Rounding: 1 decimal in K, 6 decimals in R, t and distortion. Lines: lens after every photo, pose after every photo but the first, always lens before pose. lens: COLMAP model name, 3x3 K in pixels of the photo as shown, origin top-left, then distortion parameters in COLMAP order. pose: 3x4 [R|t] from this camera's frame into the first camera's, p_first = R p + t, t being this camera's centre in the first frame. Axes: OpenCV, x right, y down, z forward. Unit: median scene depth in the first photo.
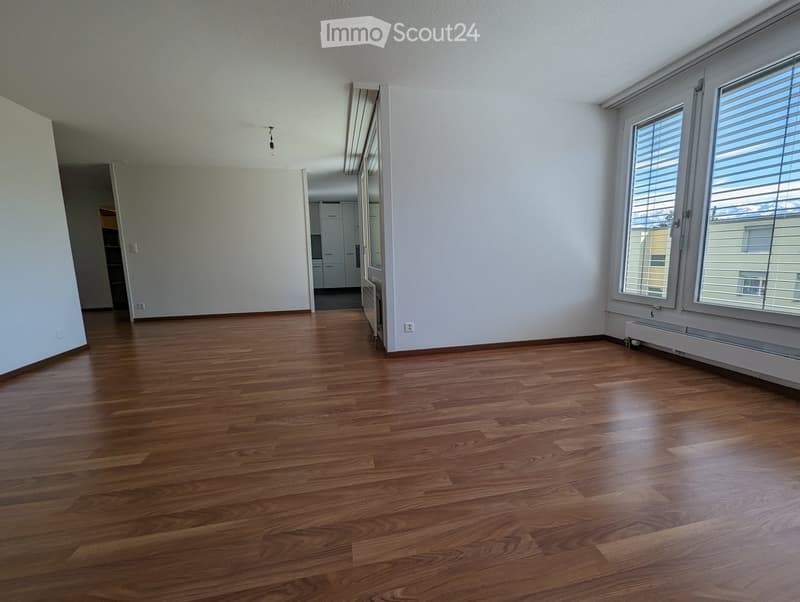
lens RADIAL K [[332.1, 0, 401.7], [0, 332.1, 302.6], [0, 0, 1]] dist [-0.003040, 0.000633]
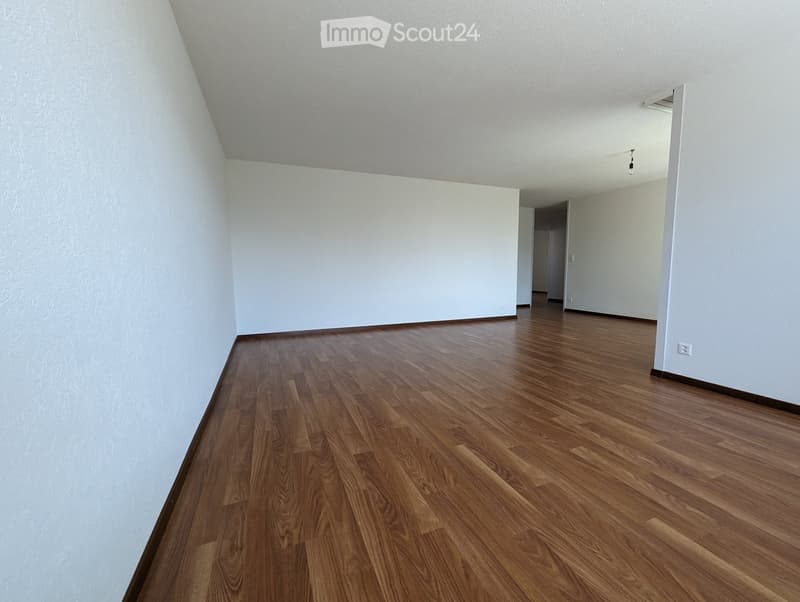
lens RADIAL K [[320.3, 0, 400.0], [0, 320.3, 301.0], [0, 0, 1]] dist [-0.003606, -0.000193]
pose [[0.186102, 0.117239, -0.975511, 0.747402], [-0.134527, 0.986545, 0.092901, -0.029412], [0.973277, 0.113944, 0.199370, 0.109737]]
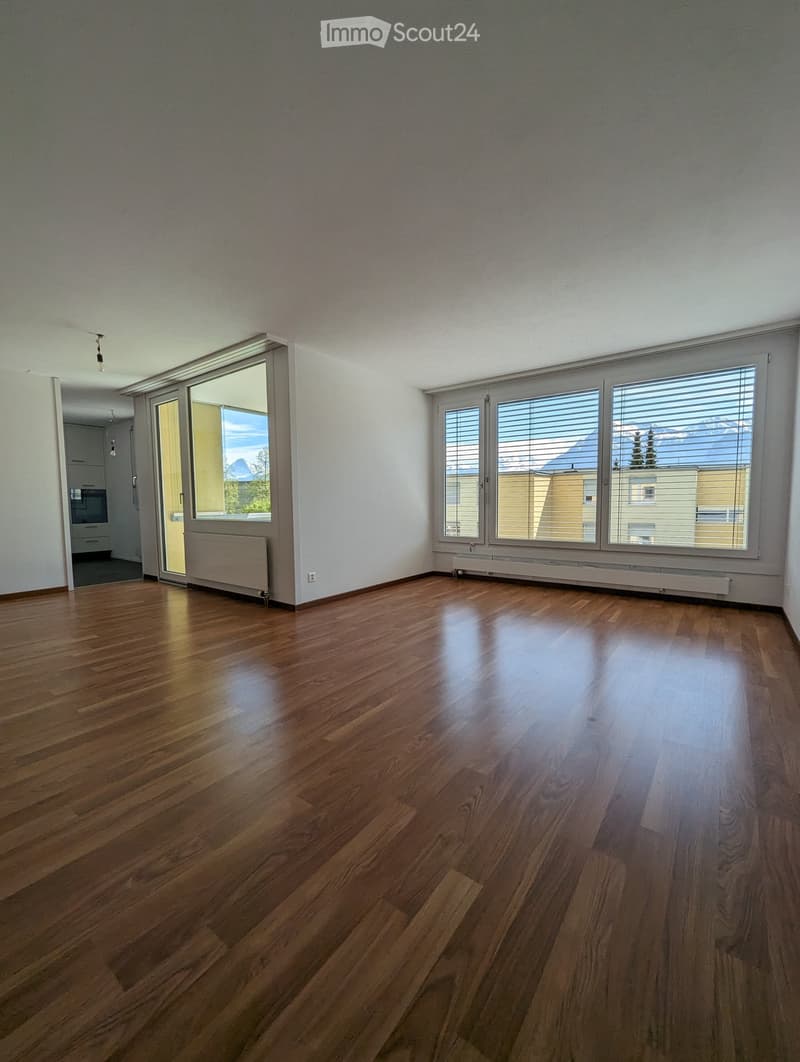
lens RADIAL K [[440.9, 0, 400.1], [0, 440.9, 536.8], [0, 0, 1]] dist [-0.003040, 0.000633]
pose [[0.745002, -0.038490, 0.665951, -0.721837], [0.086844, 0.995434, -0.039620, 0.031639], [-0.661385, 0.087351, 0.744943, -0.188485]]
